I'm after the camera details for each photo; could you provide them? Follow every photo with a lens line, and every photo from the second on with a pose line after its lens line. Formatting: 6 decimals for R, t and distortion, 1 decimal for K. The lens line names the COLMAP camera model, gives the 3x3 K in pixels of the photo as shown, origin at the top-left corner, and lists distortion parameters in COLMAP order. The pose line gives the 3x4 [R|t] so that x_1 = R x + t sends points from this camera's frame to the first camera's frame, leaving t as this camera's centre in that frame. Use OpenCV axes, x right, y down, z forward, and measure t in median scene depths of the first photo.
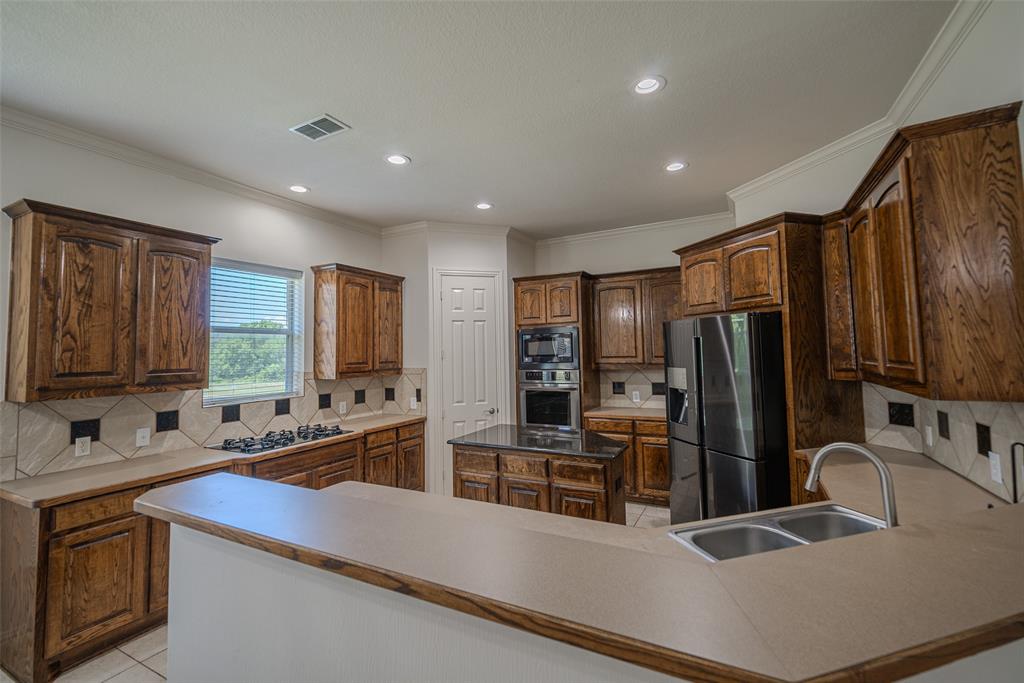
lens RADIAL K [[431.5, 0, 508.4], [0, 431.5, 327.0], [0, 0, 1]] dist [0.005156, -0.003548]
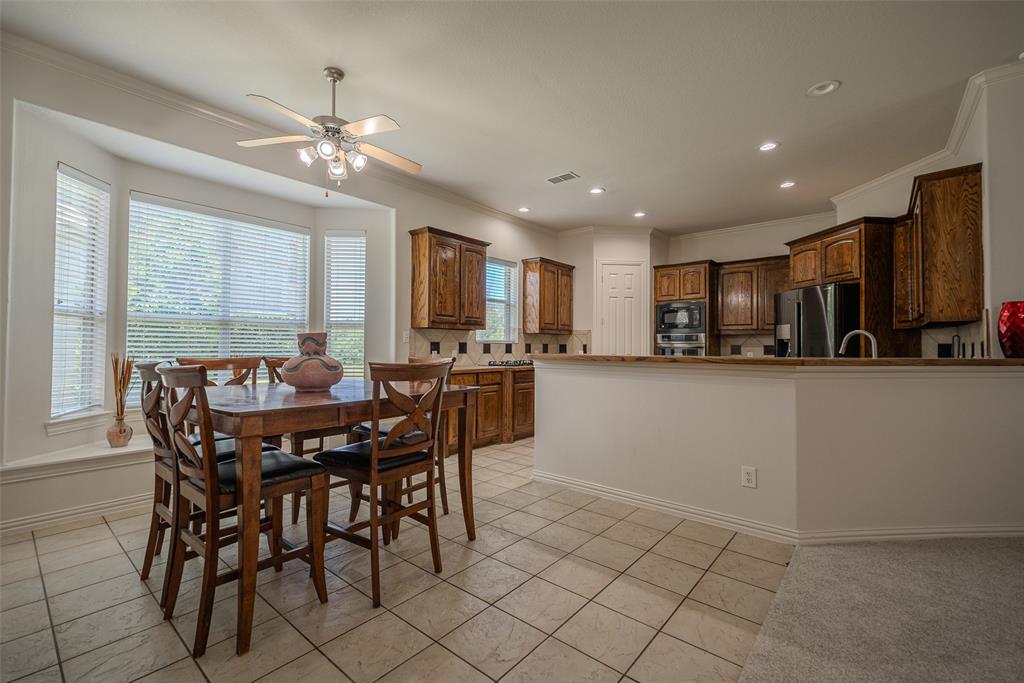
lens RADIAL K [[431.5, 0, 516.2], [0, 431.5, 340.5], [0, 0, 1]] dist [0.005156, -0.003548]
pose [[0.979489, 0.021448, -0.200353, -0.215178], [-0.012819, 0.998937, 0.044267, 0.102923], [0.201089, -0.040790, 0.978723, -0.661069]]
